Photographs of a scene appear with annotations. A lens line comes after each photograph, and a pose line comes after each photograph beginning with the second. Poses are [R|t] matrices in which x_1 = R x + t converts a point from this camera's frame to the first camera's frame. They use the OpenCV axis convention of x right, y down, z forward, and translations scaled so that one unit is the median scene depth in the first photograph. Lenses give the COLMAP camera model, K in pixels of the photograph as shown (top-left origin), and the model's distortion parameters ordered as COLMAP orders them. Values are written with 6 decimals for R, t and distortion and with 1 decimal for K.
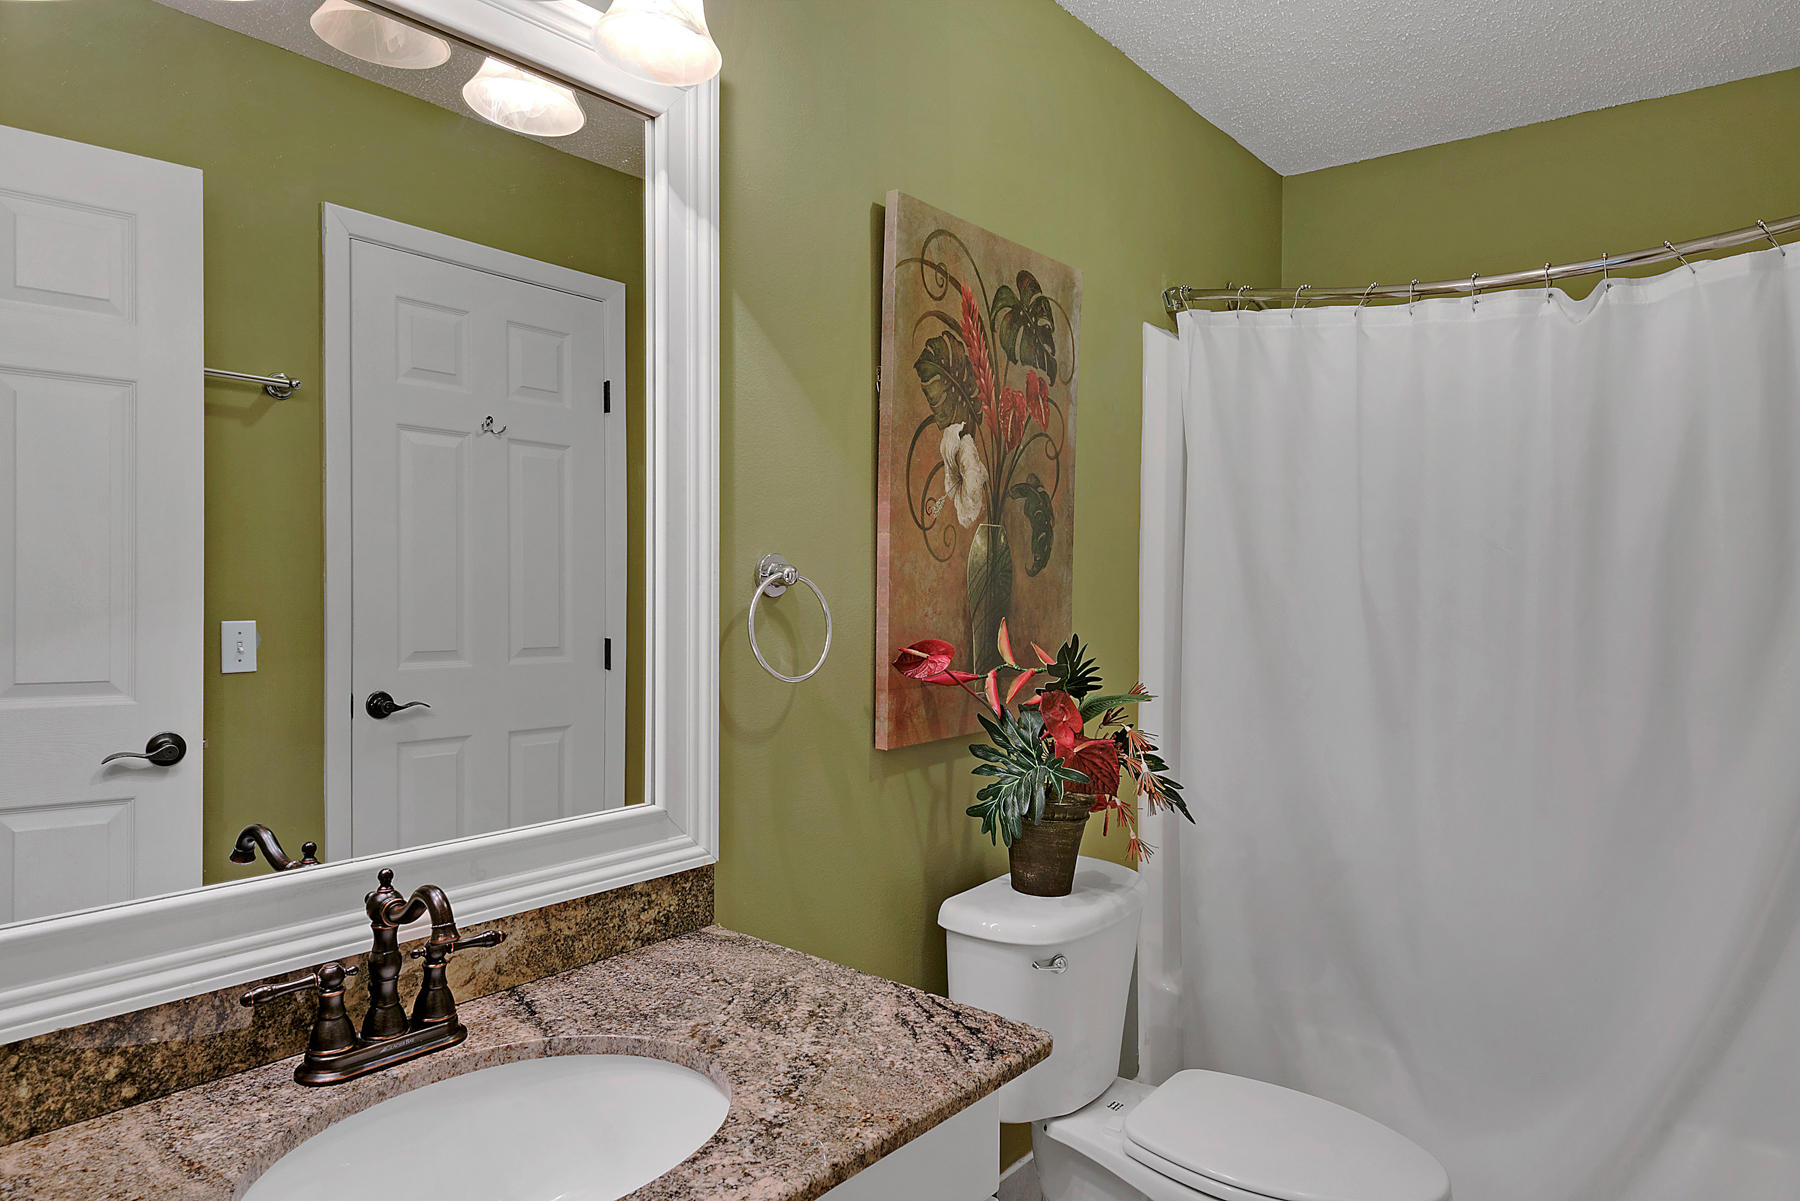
lens RADIAL K [[1176.2, 0, 905.0], [0, 1176.2, 599.5], [0, 0, 1]] dist [0.005653, -0.000423]
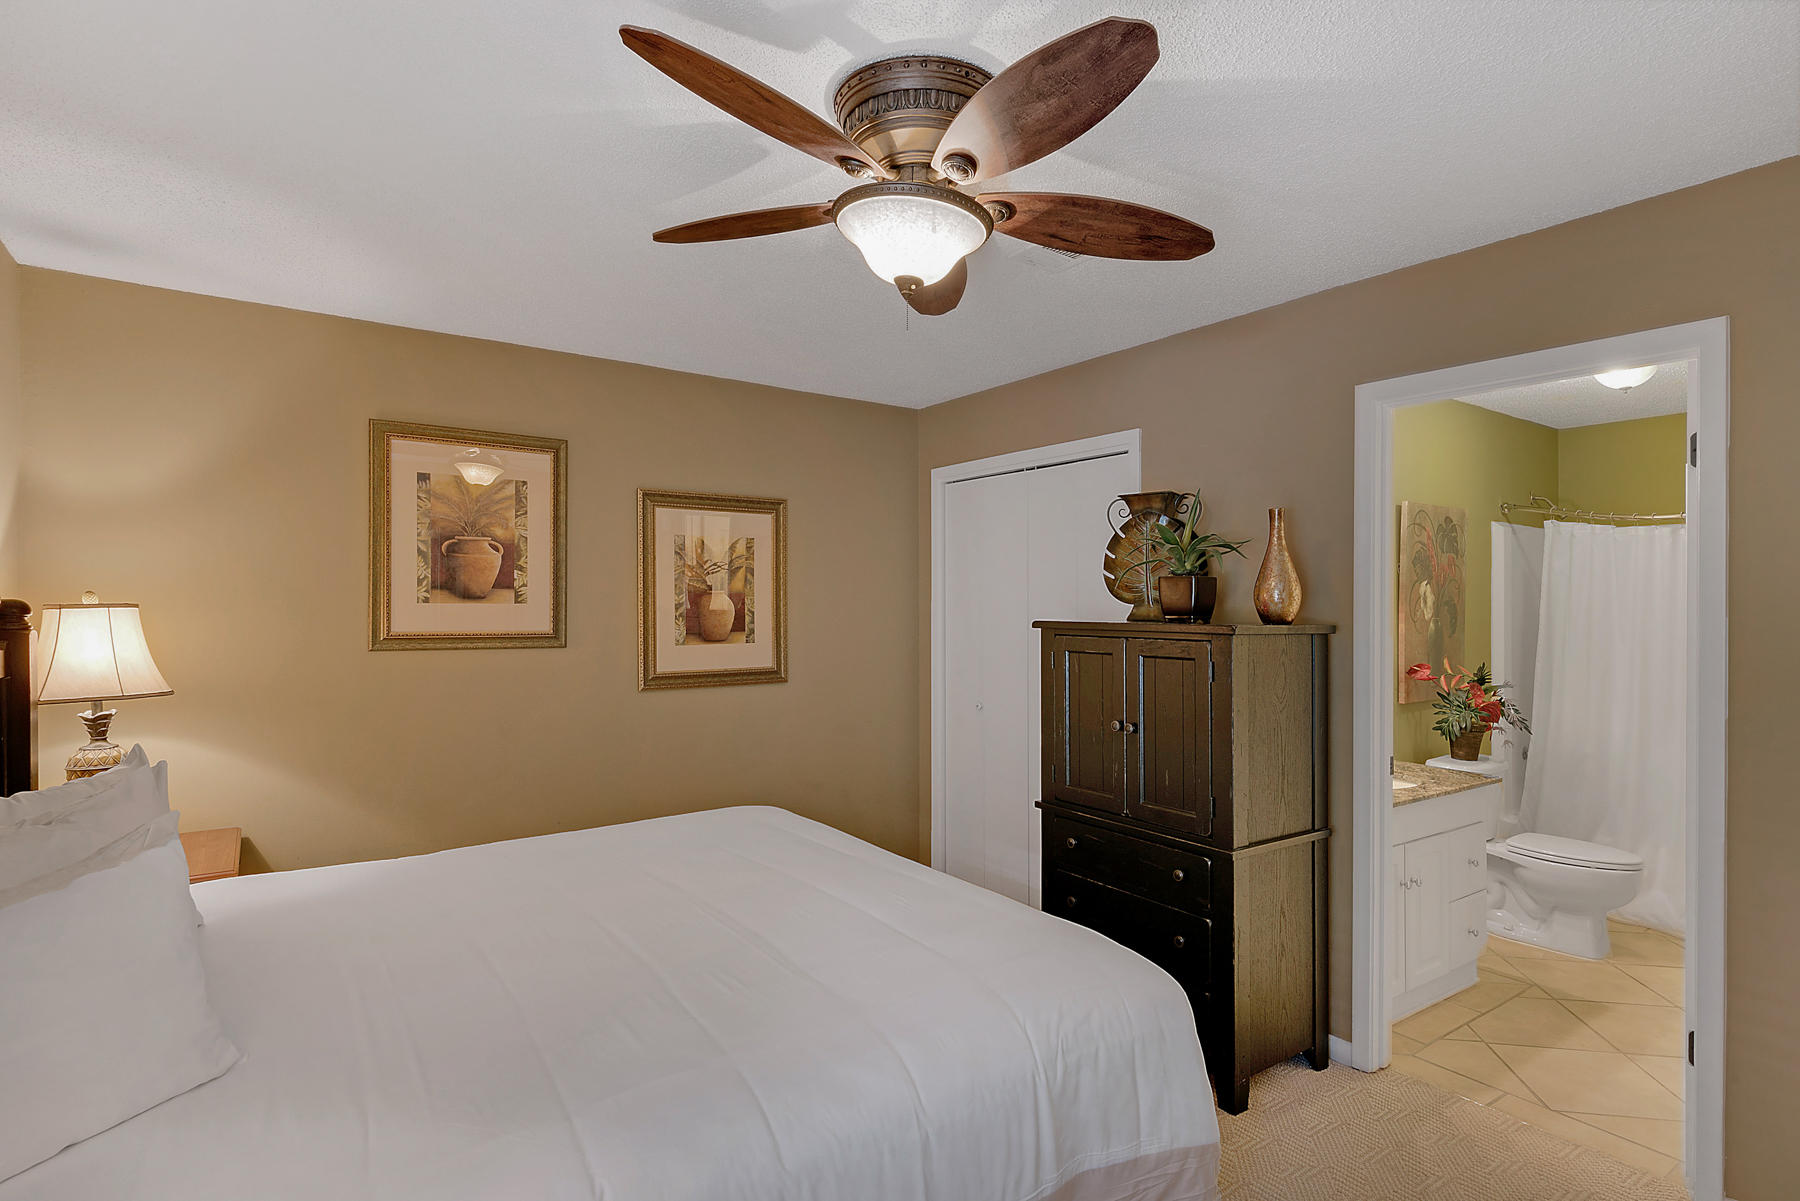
lens RADIAL K [[879.3, 0, 915.7], [0, 879.3, 611.7], [0, 0, 1]] dist [0.027034, -0.021306]
pose [[0.955908, -0.006568, -0.293594, -0.471045], [0.001915, 0.999868, -0.016131, -0.052196], [0.293661, 0.014857, 0.955794, -1.245435]]
